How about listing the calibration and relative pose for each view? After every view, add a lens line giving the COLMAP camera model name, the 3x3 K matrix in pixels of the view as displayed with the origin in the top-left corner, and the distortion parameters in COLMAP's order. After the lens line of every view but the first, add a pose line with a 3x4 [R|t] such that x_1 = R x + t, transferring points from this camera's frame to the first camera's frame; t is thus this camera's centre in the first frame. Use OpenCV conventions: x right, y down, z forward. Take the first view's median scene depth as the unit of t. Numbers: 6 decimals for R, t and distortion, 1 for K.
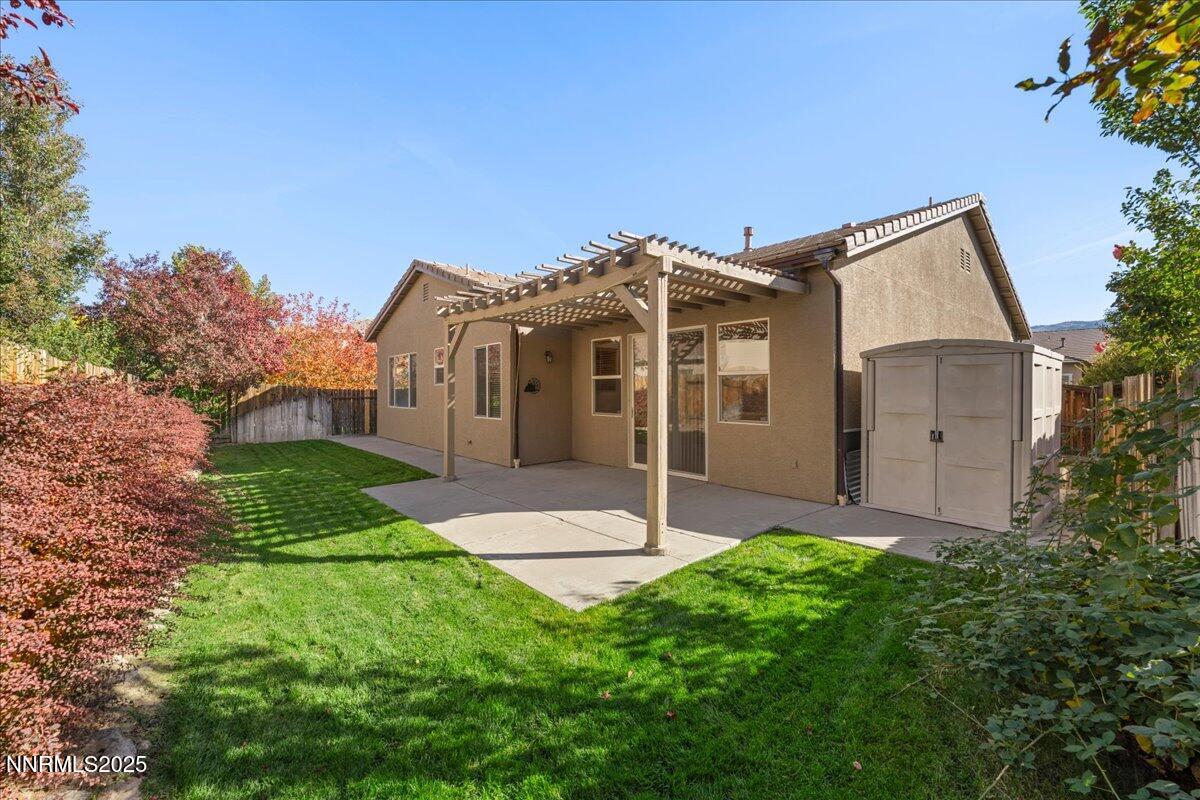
lens RADIAL K [[483.9, 0, 602.7], [0, 483.9, 393.3], [0, 0, 1]] dist [-0.012081, -0.000542]
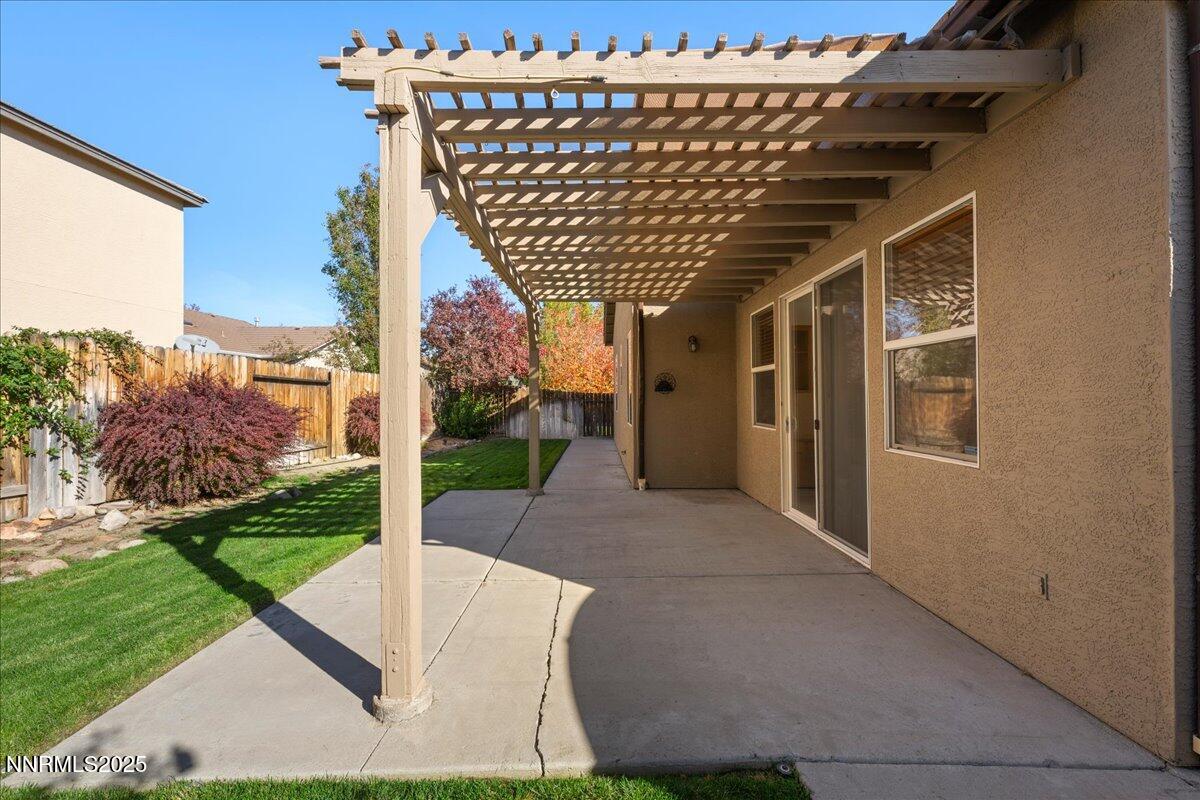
lens RADIAL K [[483.9, 0, 597.3], [0, 483.9, 399.6], [0, 0, 1]] dist [-0.012081, -0.000542]
pose [[0.748395, 0.007820, -0.663207, 0.278365], [-0.011144, 0.999938, -0.000785, 0.011649], [0.663159, 0.007978, 0.748436, 0.378677]]
